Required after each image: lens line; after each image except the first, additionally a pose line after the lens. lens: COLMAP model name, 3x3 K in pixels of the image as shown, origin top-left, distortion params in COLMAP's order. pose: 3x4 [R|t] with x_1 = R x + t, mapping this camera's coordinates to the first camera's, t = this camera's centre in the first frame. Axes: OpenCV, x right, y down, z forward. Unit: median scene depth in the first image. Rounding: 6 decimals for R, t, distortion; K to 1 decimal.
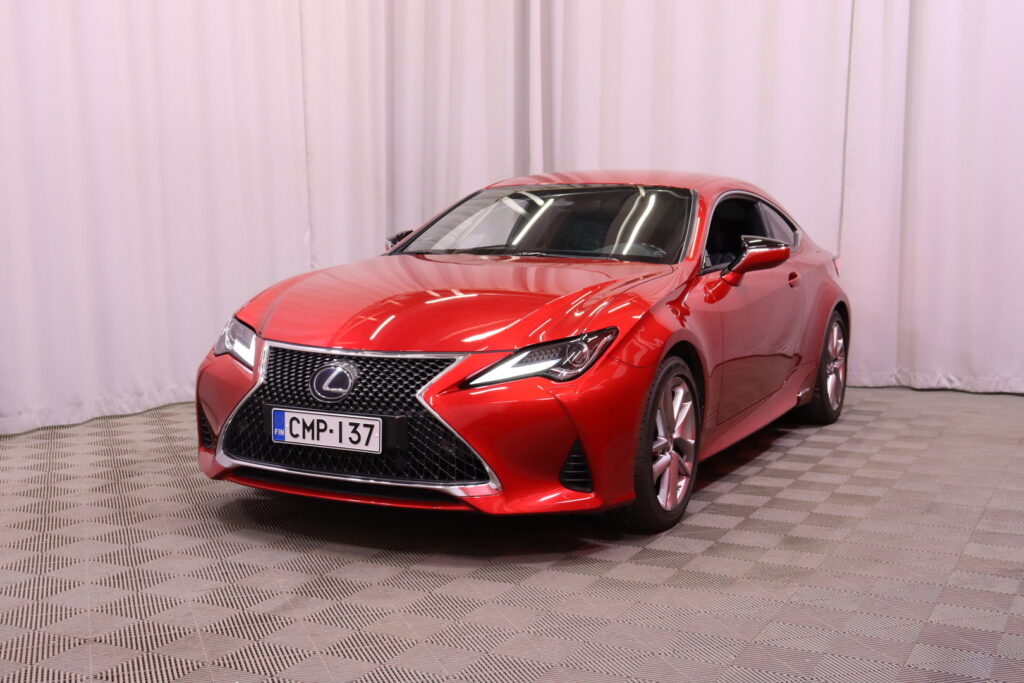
lens RADIAL K [[1332.1, 0, 507.3], [0, 1332.1, 346.3], [0, 0, 1]] dist [0.007977, 0.000000]
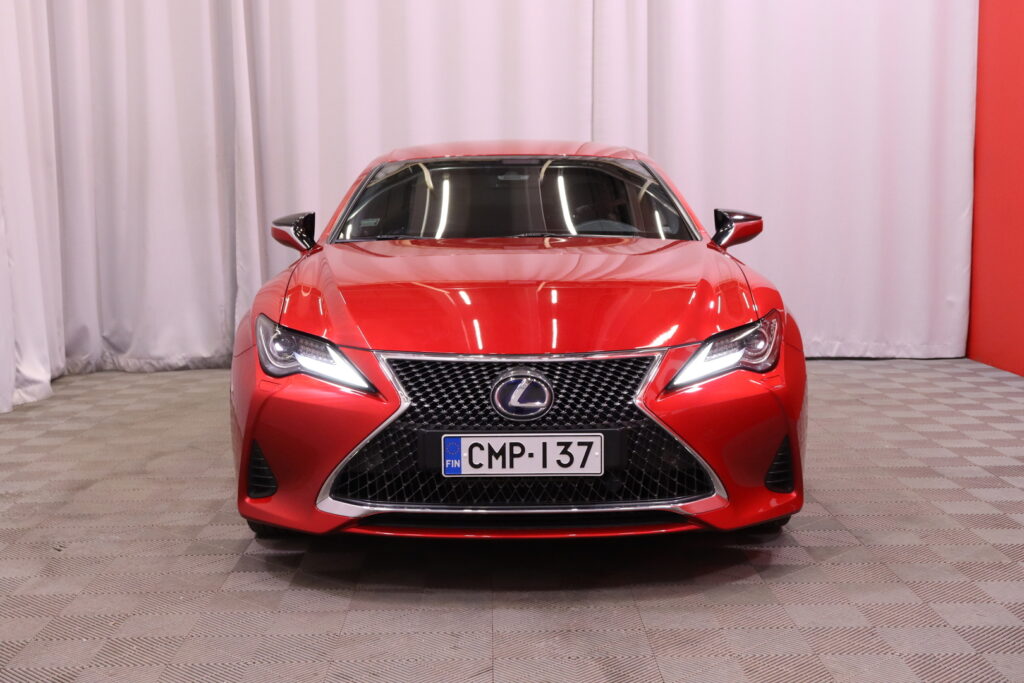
lens RADIAL K [[1389.2, 0, 510.1], [0, 1389.2, 350.1], [0, 0, 1]] dist [0.036608, 0.000000]
pose [[0.889474, -0.070931, 0.451447, -0.523281], [0.066113, 0.997461, 0.026458, -0.024261], [-0.452178, 0.006313, 0.891905, 0.241142]]
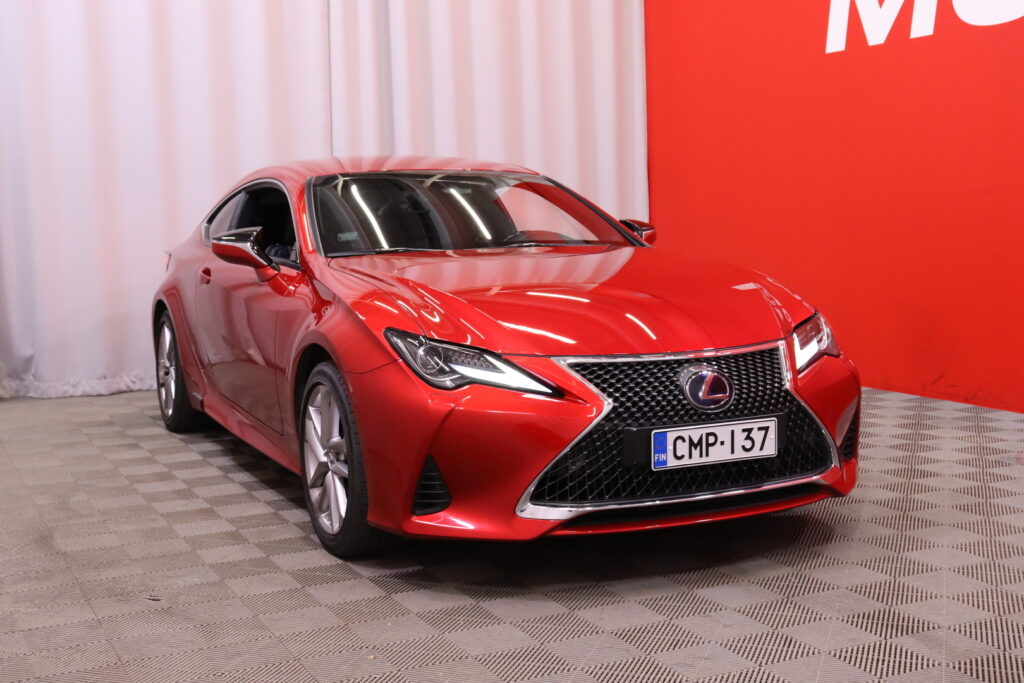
lens RADIAL K [[1332.1, 0, 533.9], [0, 1332.1, 326.6], [0, 0, 1]] dist [0.007977, 0.000000]
pose [[0.596012, -0.095377, 0.797291, -0.905409], [0.106488, 0.993539, 0.039248, -0.061573], [-0.795883, 0.061510, 0.602318, 0.557325]]
